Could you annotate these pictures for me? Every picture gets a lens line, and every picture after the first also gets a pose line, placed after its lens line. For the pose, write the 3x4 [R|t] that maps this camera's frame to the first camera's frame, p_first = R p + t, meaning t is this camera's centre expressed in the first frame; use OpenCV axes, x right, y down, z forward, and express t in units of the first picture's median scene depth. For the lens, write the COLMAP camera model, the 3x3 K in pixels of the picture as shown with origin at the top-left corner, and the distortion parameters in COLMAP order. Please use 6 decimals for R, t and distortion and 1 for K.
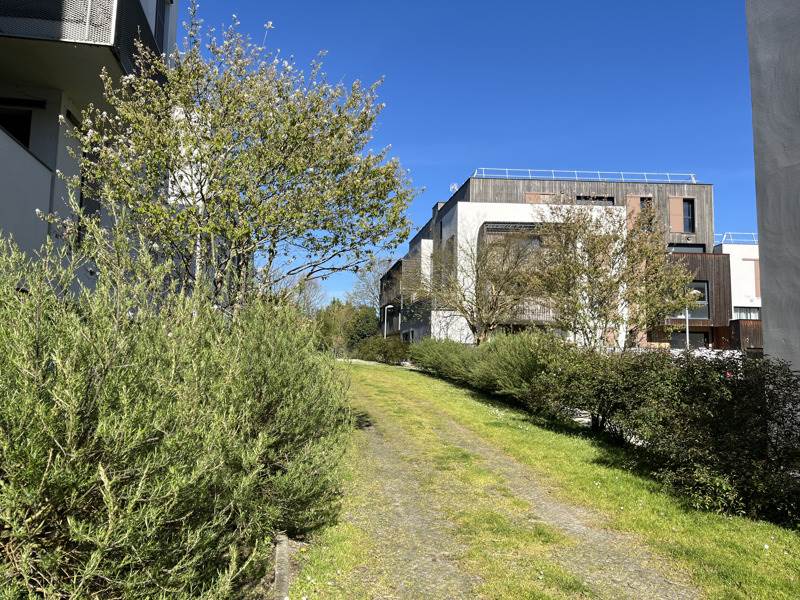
lens RADIAL K [[607.0, 0, 400.4], [0, 607.0, 300.5], [0, 0, 1]] dist [0.003815, -0.000100]
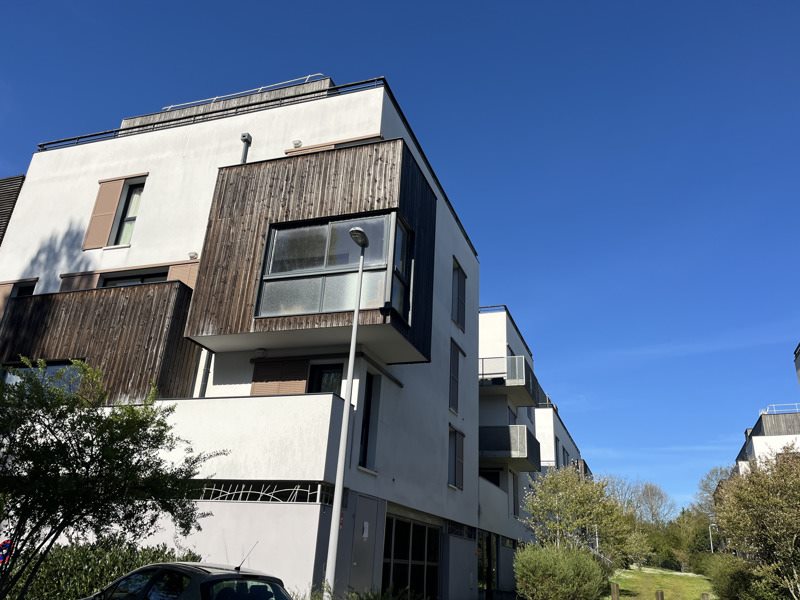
lens RADIAL K [[607.0, 0, 399.4], [0, 607.0, 299.8], [0, 0, 1]] dist [0.003815, -0.000100]
pose [[0.841723, -0.193541, -0.504028, 0.166186], [0.026524, 0.947237, -0.319433, -0.046752], [0.539257, 0.255506, 0.802445, -0.484379]]
